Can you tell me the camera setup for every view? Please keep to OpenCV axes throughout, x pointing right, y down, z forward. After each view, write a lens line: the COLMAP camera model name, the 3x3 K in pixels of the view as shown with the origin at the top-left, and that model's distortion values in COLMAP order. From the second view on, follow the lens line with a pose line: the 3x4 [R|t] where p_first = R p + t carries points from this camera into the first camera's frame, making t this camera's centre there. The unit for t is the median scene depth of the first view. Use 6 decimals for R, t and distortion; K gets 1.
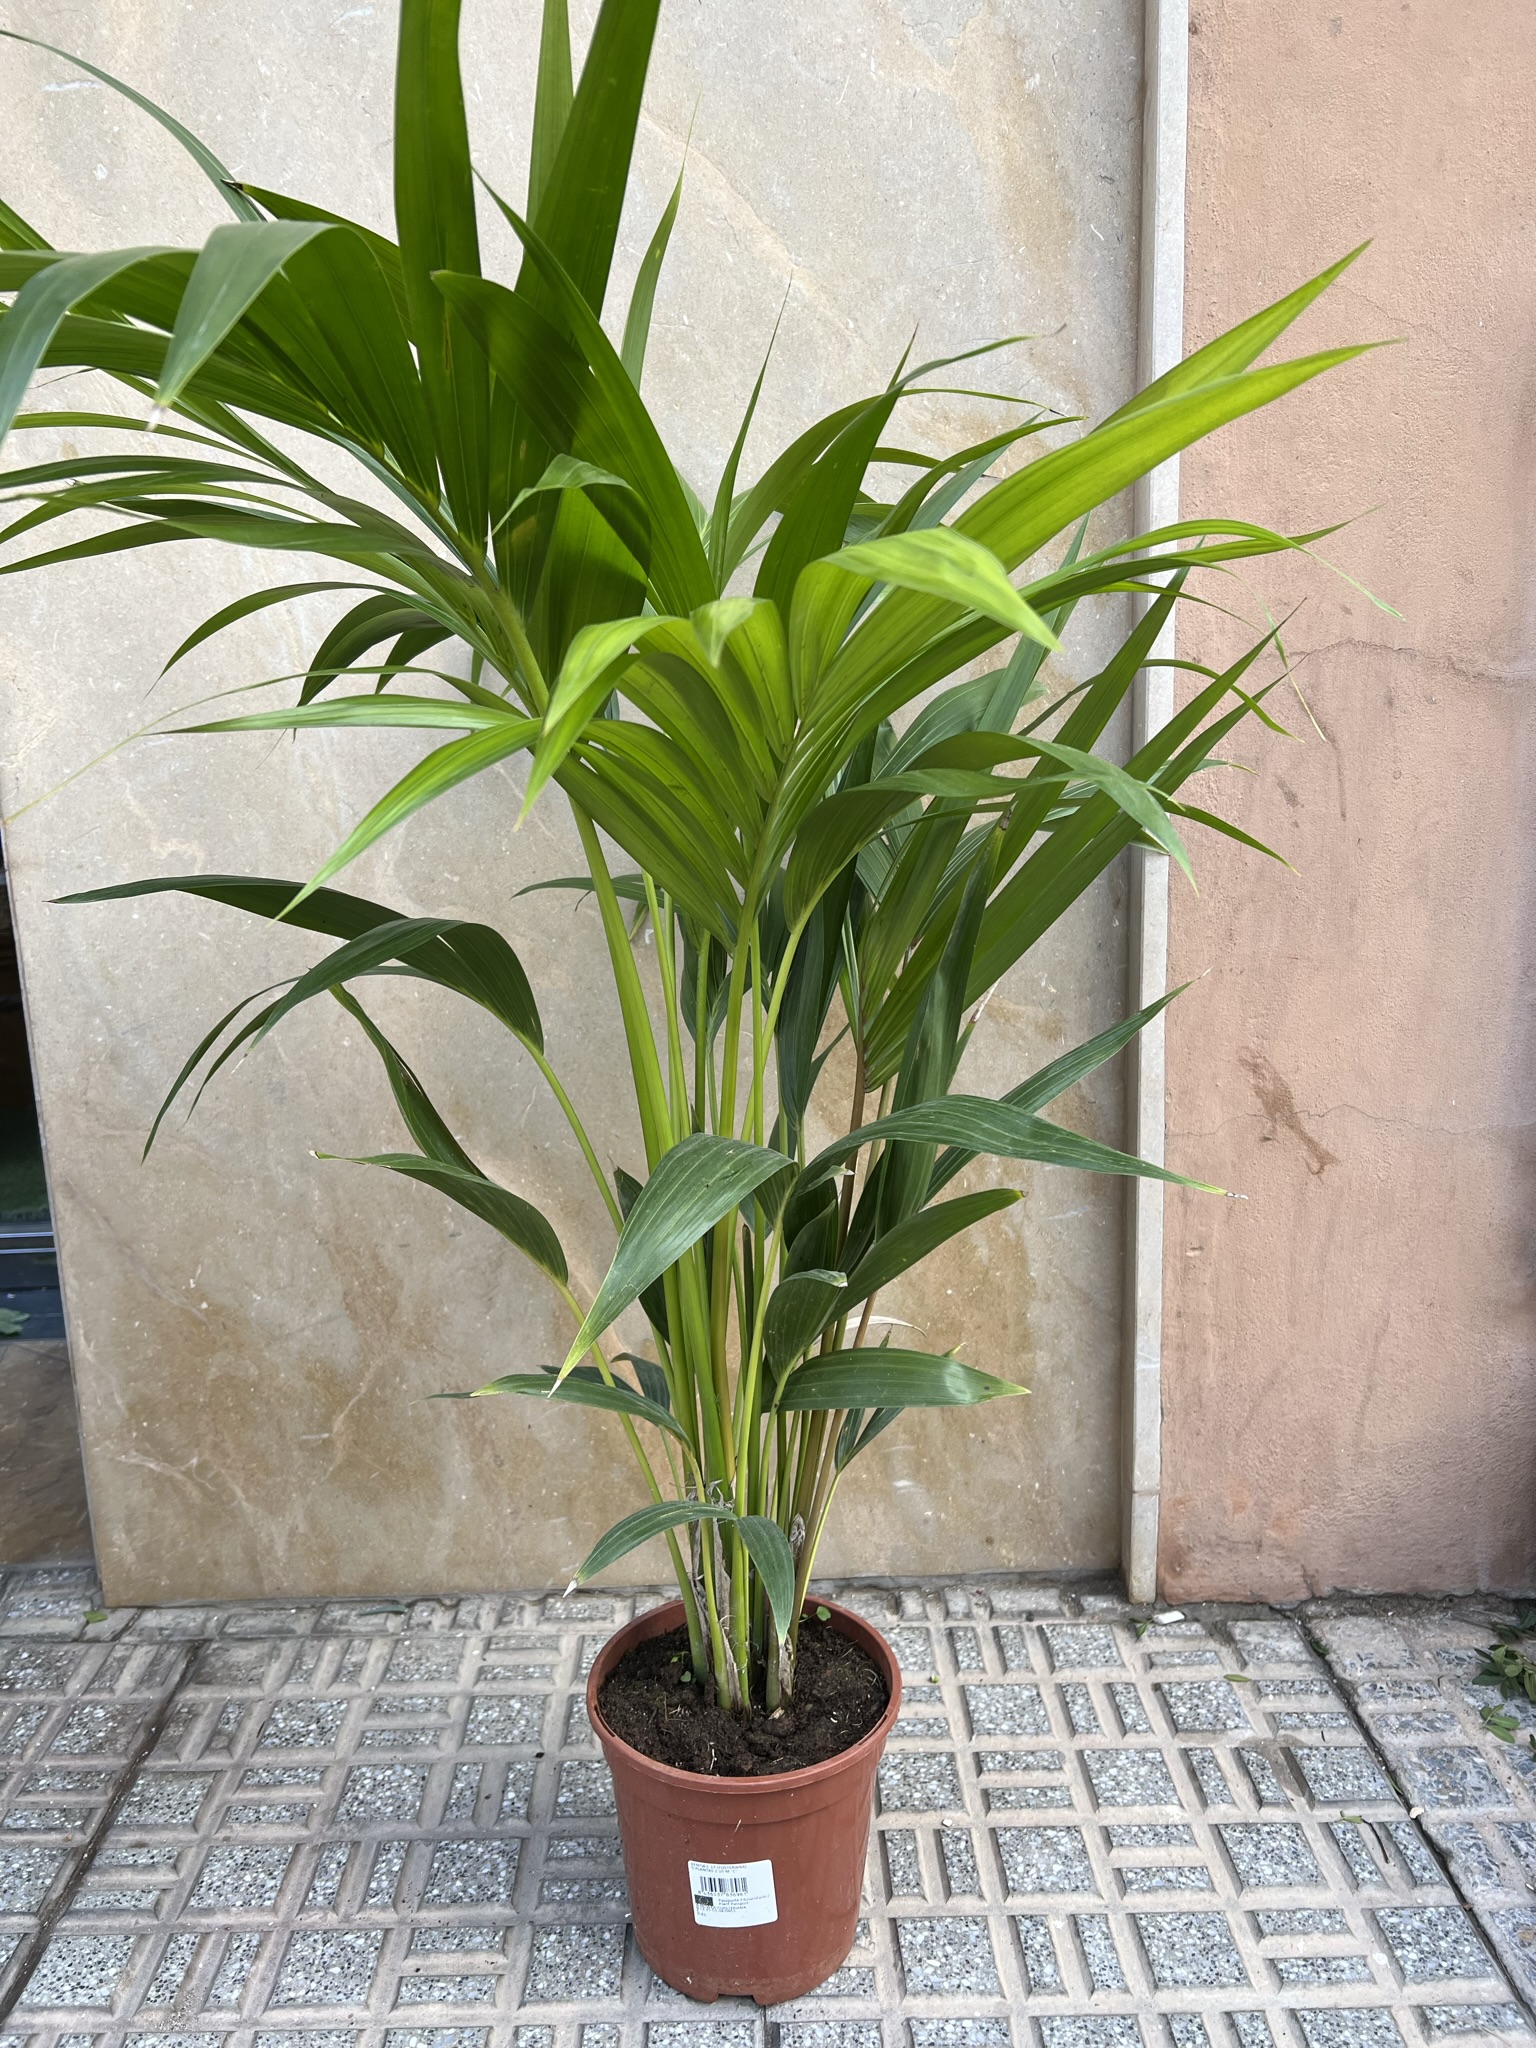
lens RADIAL K [[1538.0, 0, 766.7], [0, 1538.0, 1021.6], [0, 0, 1]] dist [0.028640, -0.039655]
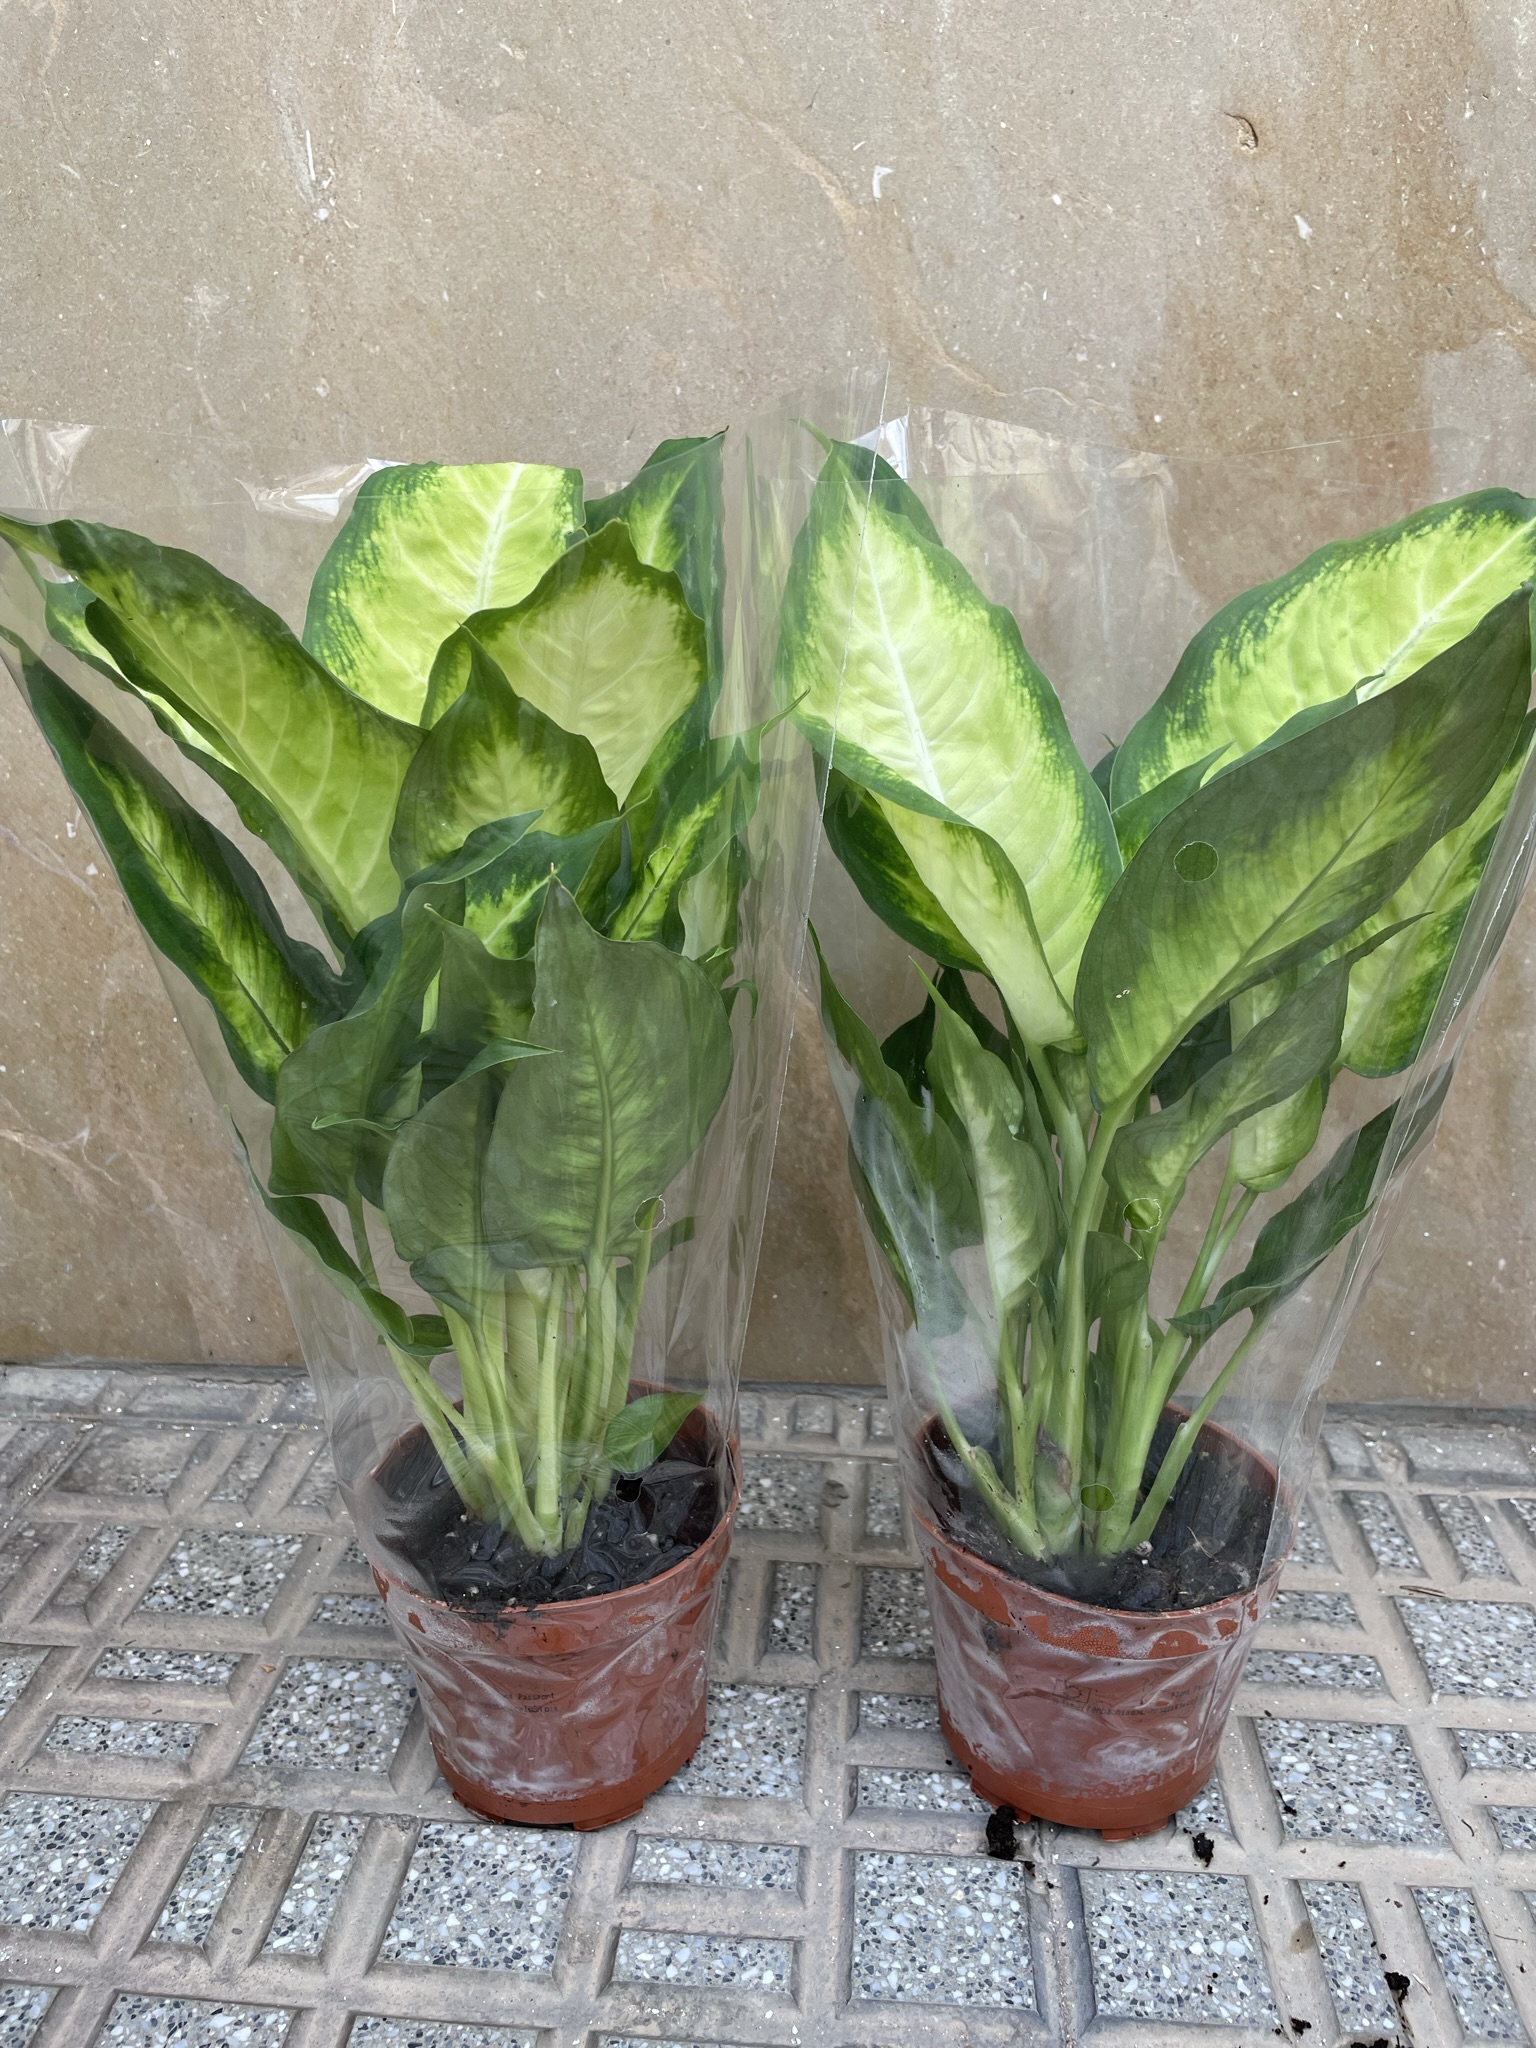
lens RADIAL K [[1548.1, 0, 772.7], [0, 1548.1, 1000.1], [0, 0, 1]] dist [0.065639, -0.097999]
pose [[0.995672, 0.048264, -0.079418, -0.059708], [-0.040914, 0.994945, 0.091710, 0.178601], [0.083443, -0.088064, 0.992614, 0.453402]]
